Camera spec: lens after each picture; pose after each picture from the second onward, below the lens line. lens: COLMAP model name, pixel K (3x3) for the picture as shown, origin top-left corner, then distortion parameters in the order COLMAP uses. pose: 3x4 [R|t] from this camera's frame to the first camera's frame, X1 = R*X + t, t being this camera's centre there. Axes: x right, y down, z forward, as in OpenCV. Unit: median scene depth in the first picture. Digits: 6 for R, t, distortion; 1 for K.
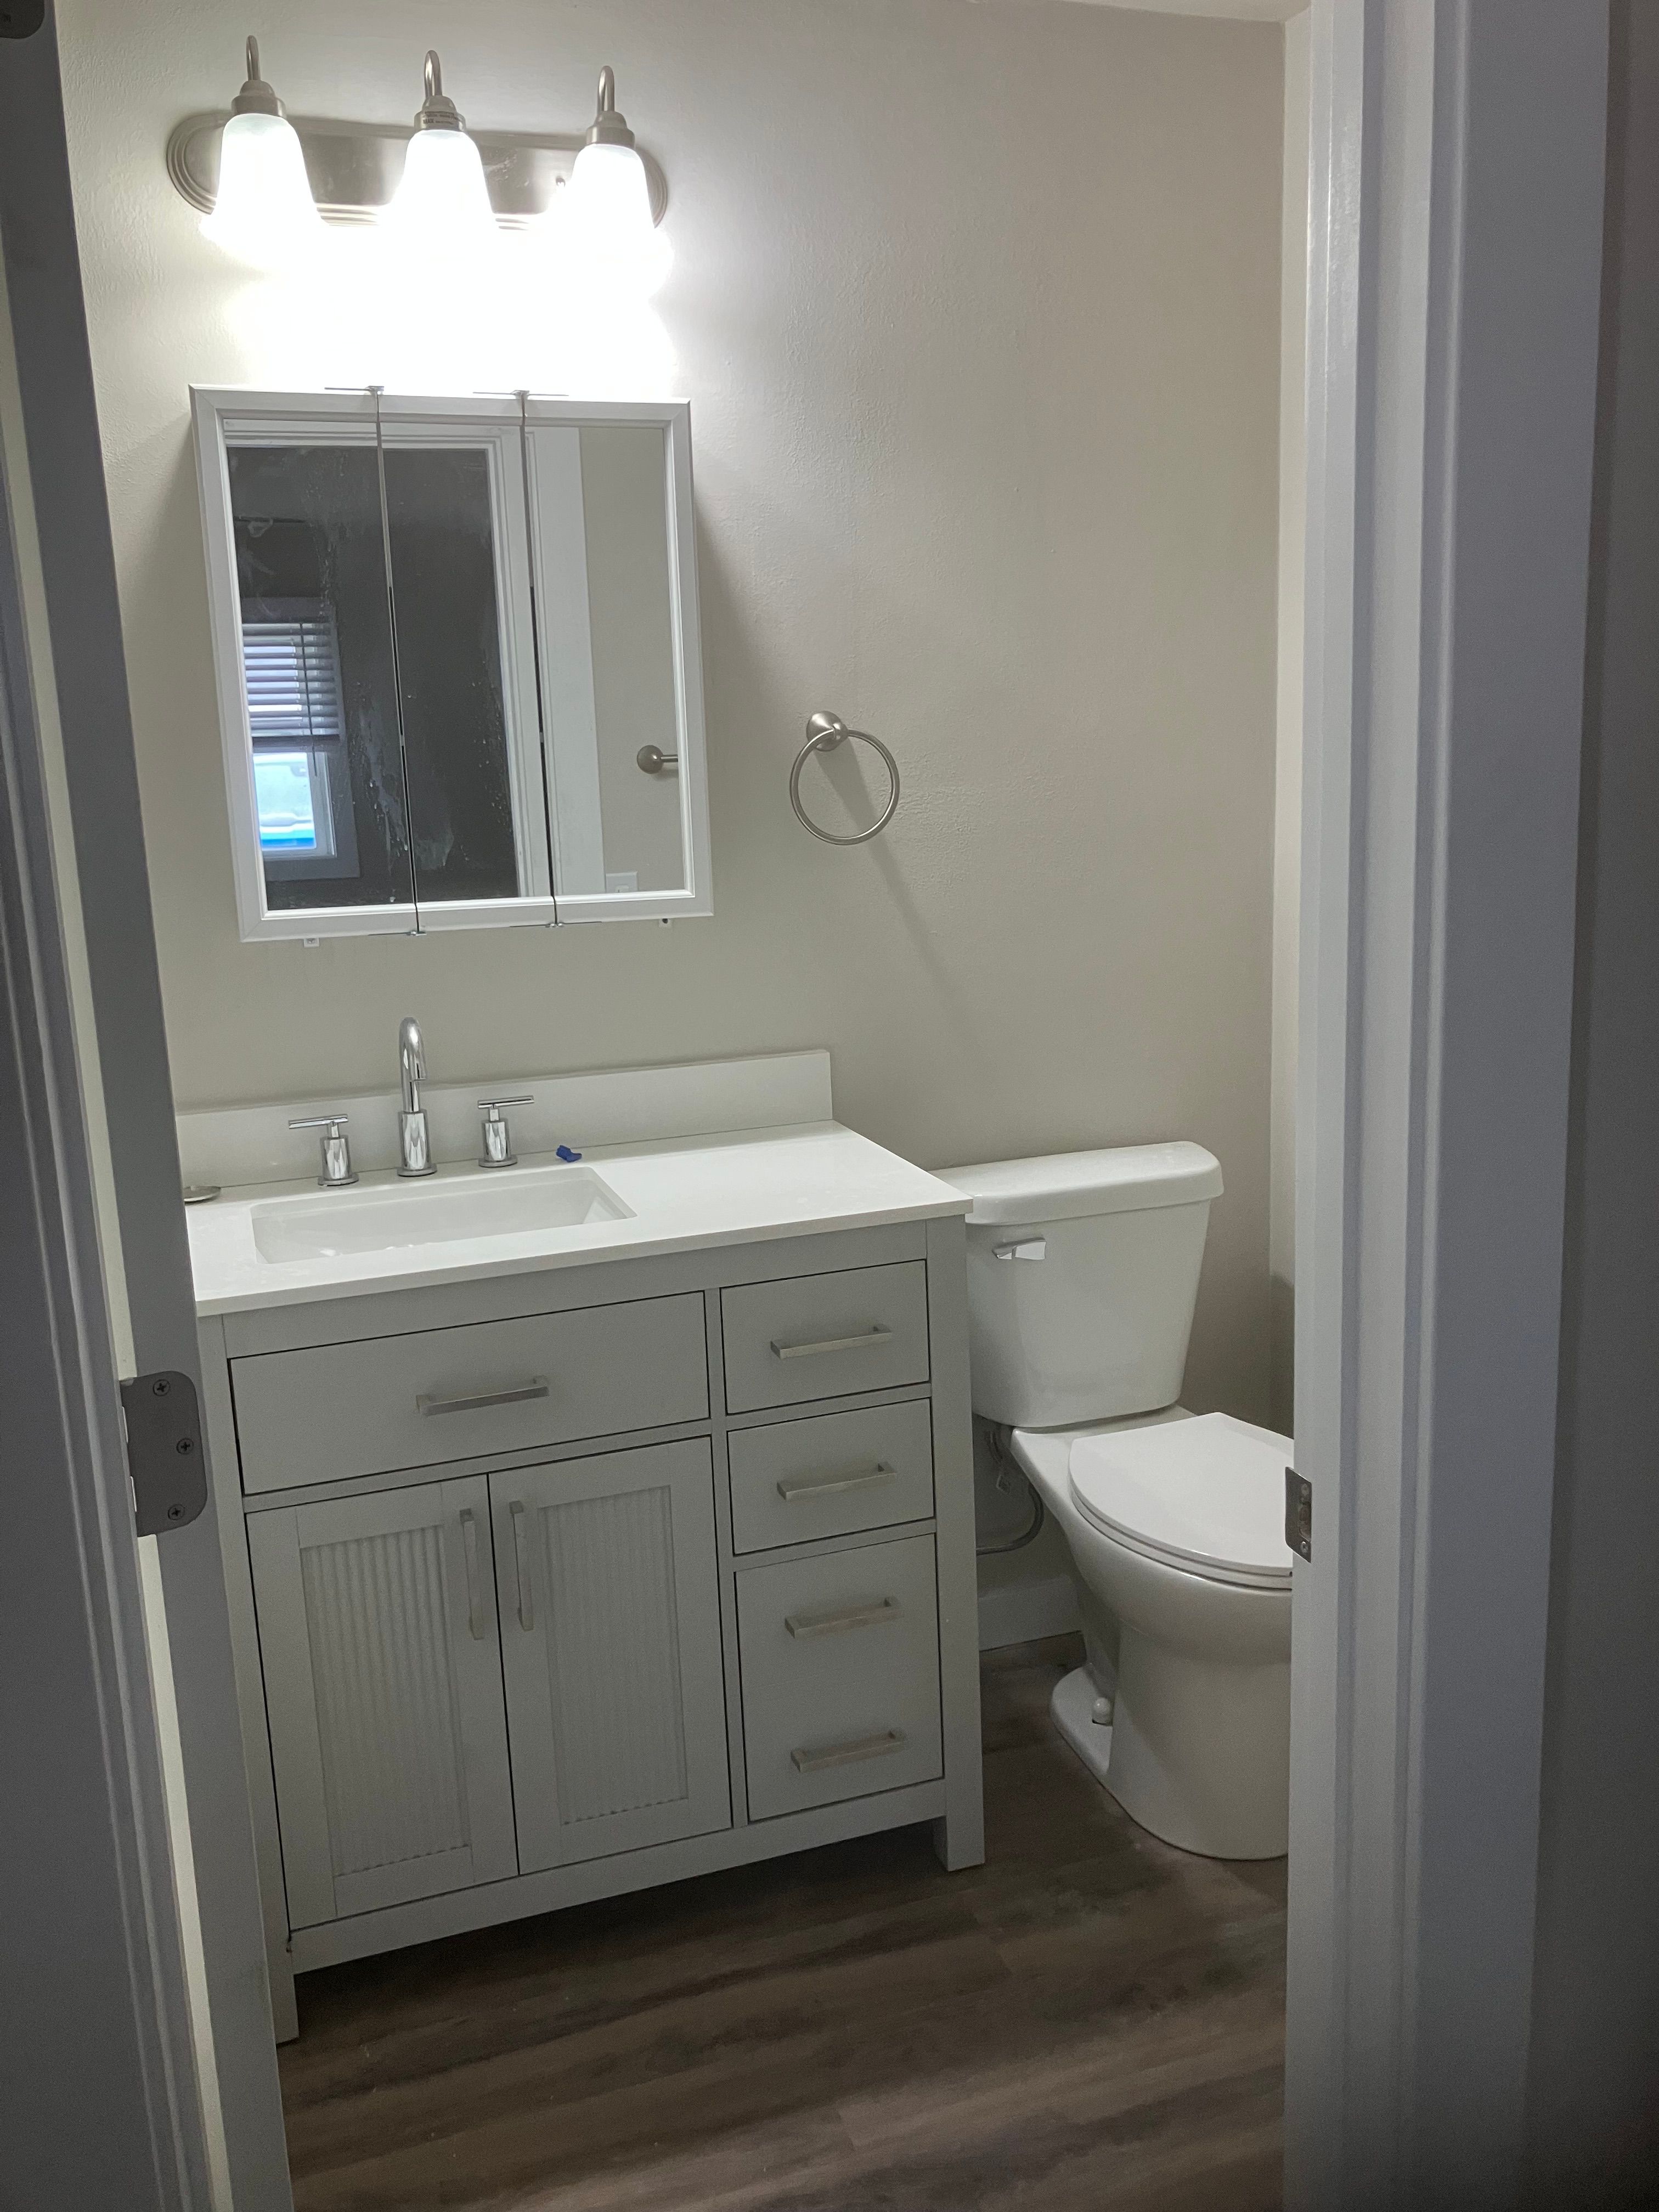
lens RADIAL K [[1816.3, 0, 829.5], [0, 1816.3, 1106.0], [0, 0, 1]] dist [-0.001653, 0.001590]
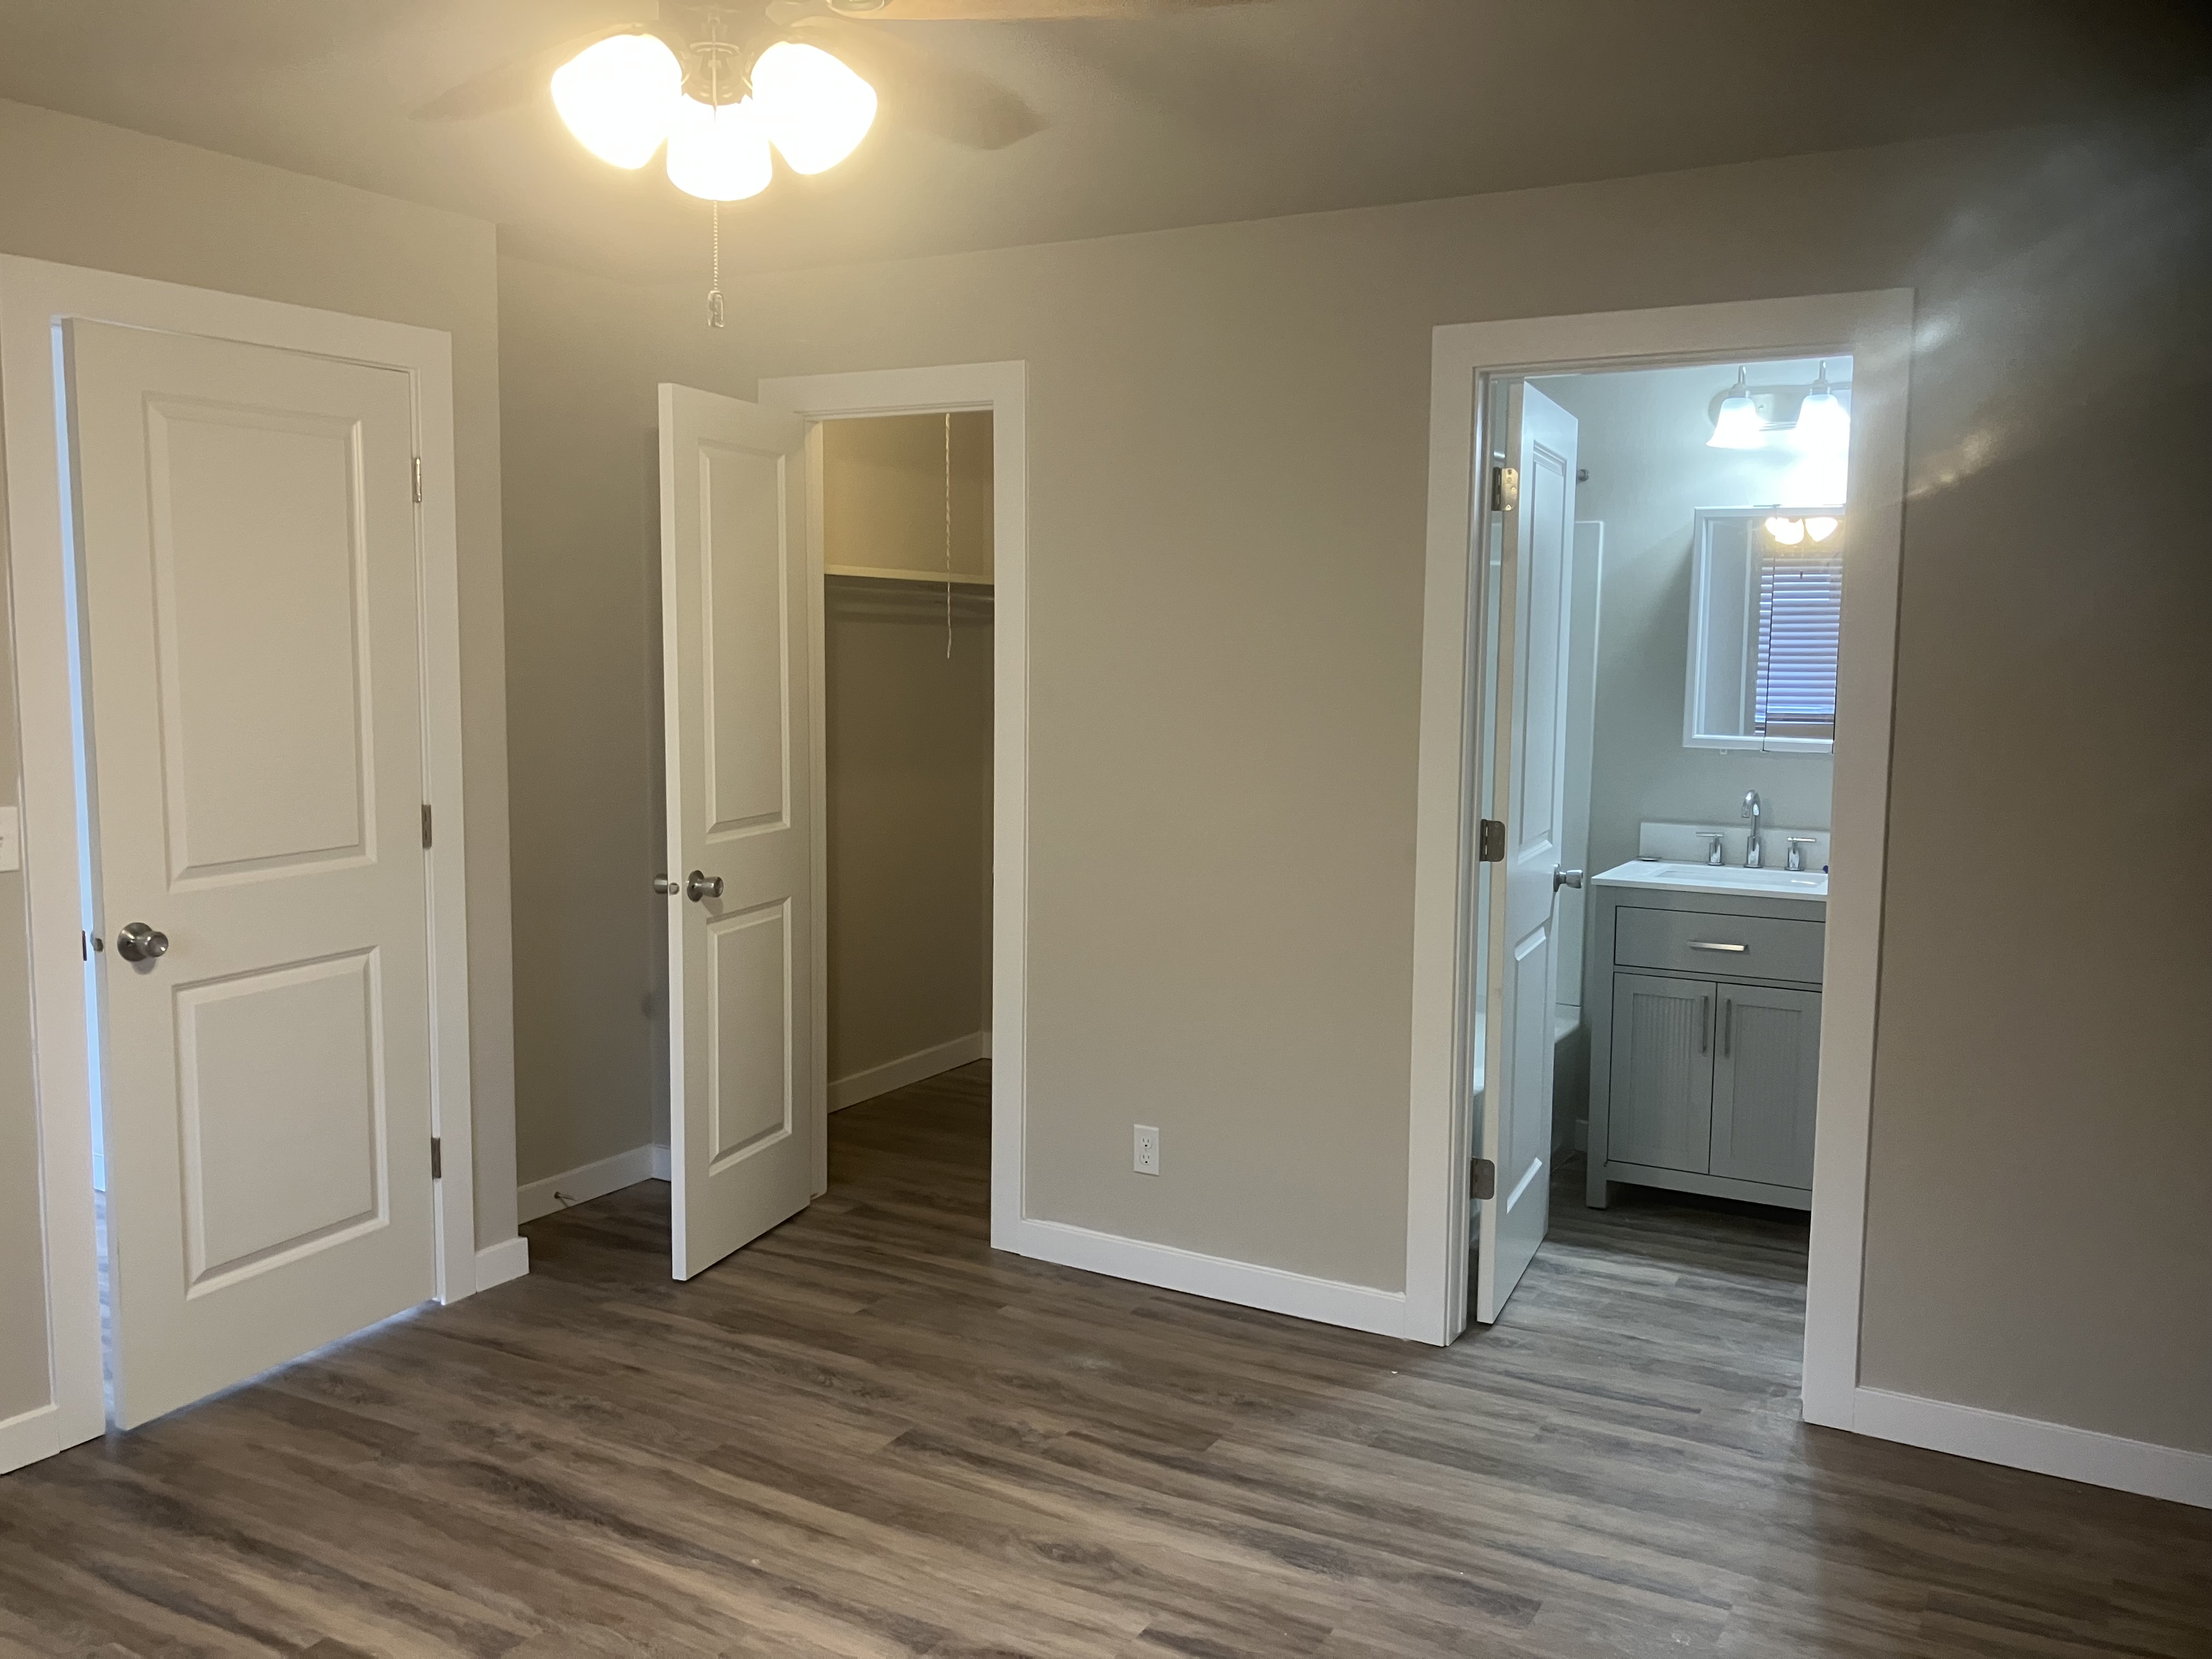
lens RADIAL K [[1816.3, 0, 1106.0], [0, 1816.3, 829.5], [0, 0, 1]] dist [-0.001653, 0.001590]
pose [[0.665336, 0.128839, -0.735342, 0.861546], [-0.184075, 0.982896, 0.005662, 0.128364], [0.723494, 0.131591, 0.677672, -1.016932]]
